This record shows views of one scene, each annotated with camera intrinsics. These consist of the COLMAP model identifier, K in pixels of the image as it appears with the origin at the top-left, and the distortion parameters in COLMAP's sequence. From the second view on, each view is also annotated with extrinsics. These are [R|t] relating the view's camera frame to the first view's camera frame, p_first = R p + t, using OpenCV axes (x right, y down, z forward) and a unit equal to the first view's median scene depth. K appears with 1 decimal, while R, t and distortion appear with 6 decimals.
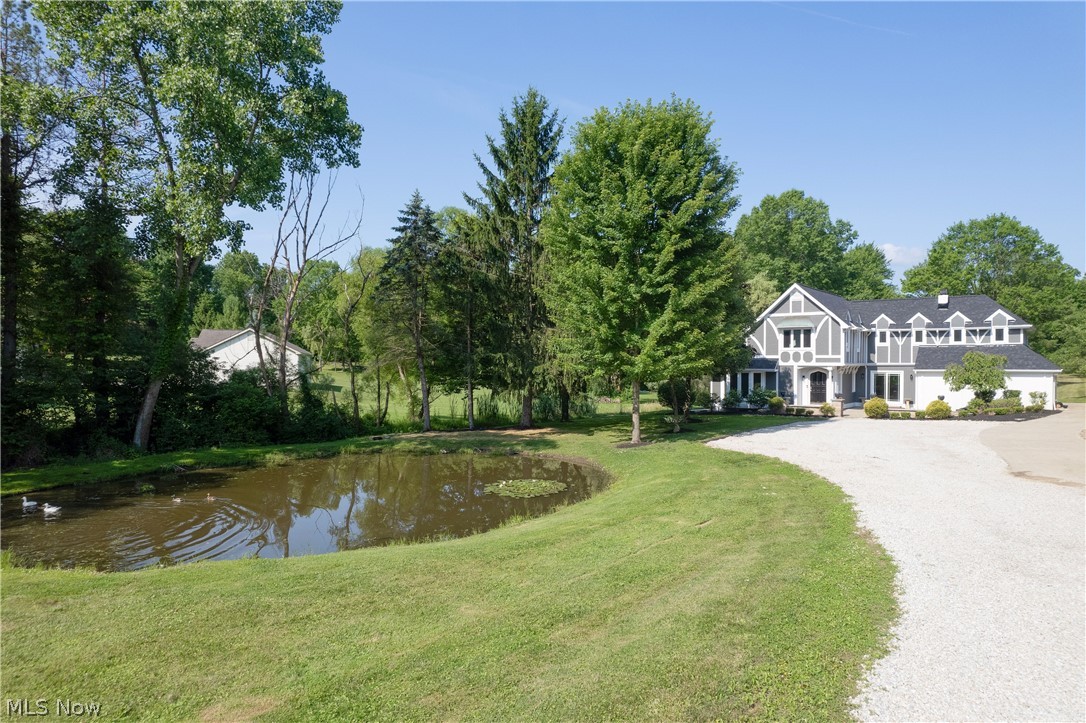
lens RADIAL K [[690.6, 0, 541.6], [0, 690.6, 370.7], [0, 0, 1]] dist [-0.078964, 0.069250]
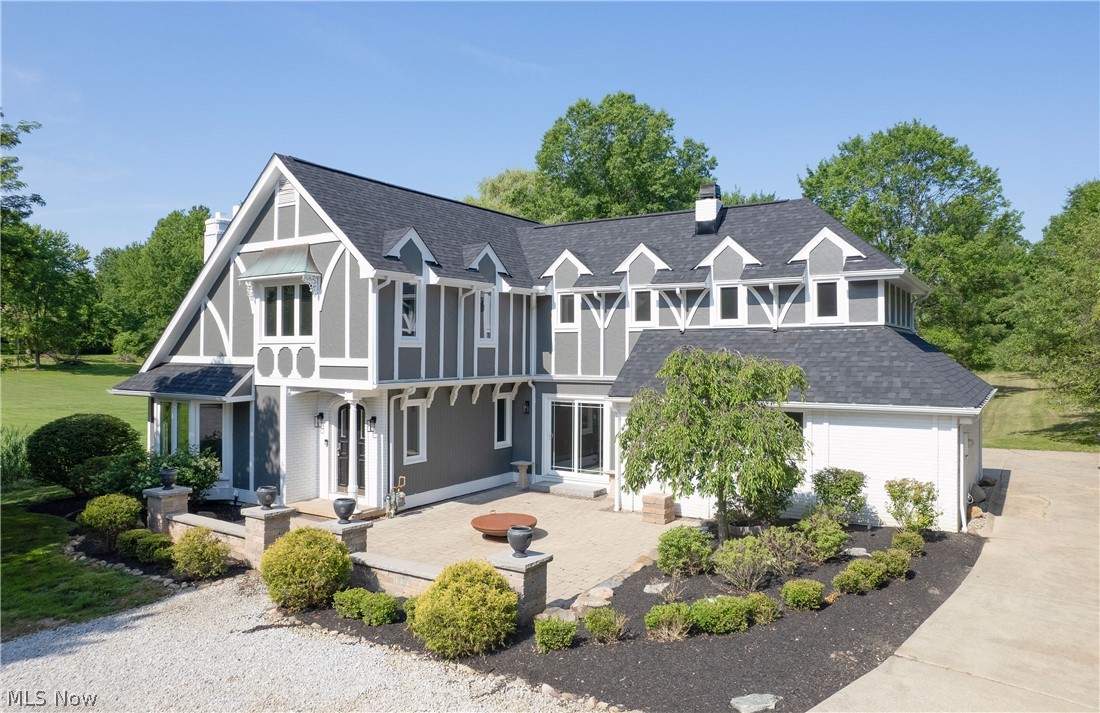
lens RADIAL K [[740.9, 0, 562.9], [0, 740.9, 350.5], [0, 0, 1]] dist [-0.042986, 0.000822]
pose [[0.995132, -0.001521, 0.098543, 0.481787], [0.002827, 0.999910, -0.013120, -0.020763], [-0.098514, 0.013335, 0.995046, 0.604537]]
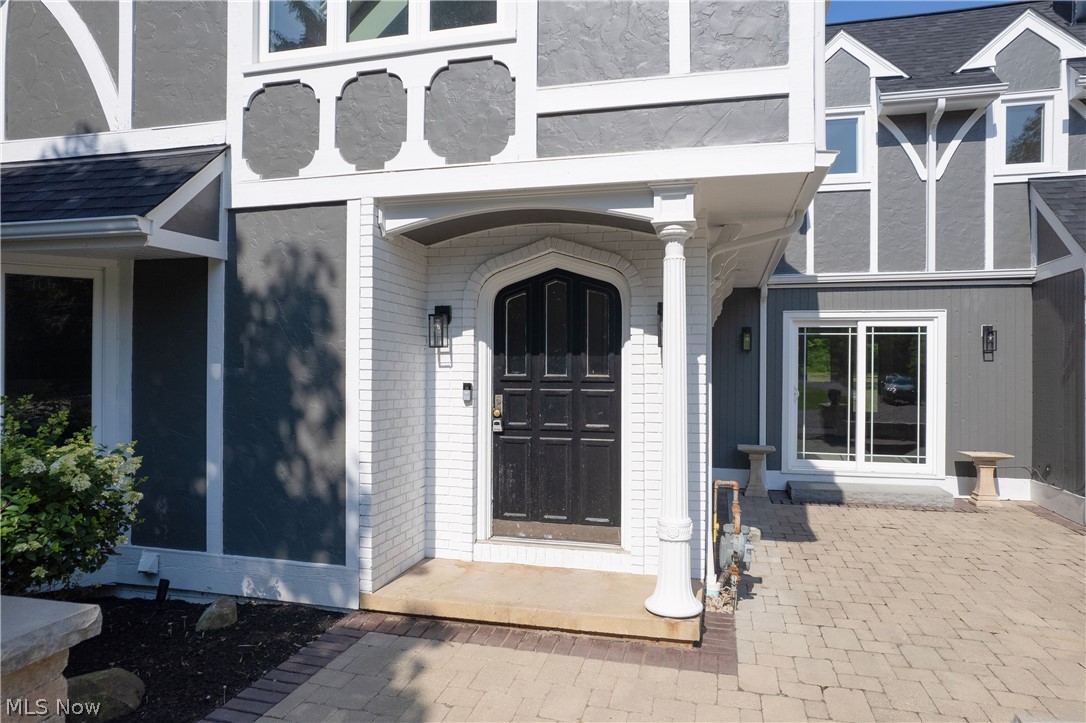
lens RADIAL K [[690.6, 0, 541.6], [0, 690.6, 370.7], [0, 0, 1]] dist [-0.078964, 0.069250]
pose [[0.916975, 0.000924, 0.398943, 0.356395], [0.000942, 0.999990, -0.004479, 0.019816], [-0.398943, 0.004483, 0.916965, 0.895845]]
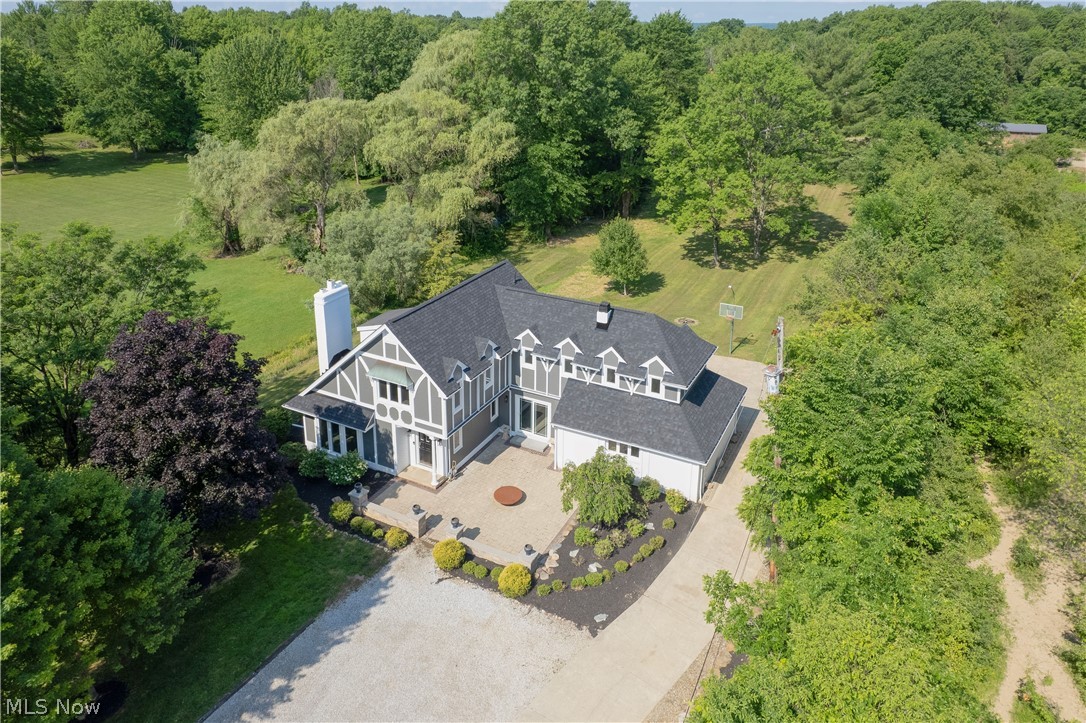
lens RADIAL K [[720.6, 0, 543.3], [0, 720.6, 268.4], [0, 0, 1]] dist [-0.031693, 0.037594]
pose [[0.982492, -0.051037, 0.179178, 0.401409], [-0.004847, 0.954419, 0.298430, -0.399528], [-0.186242, -0.294074, 0.937462, 0.298899]]
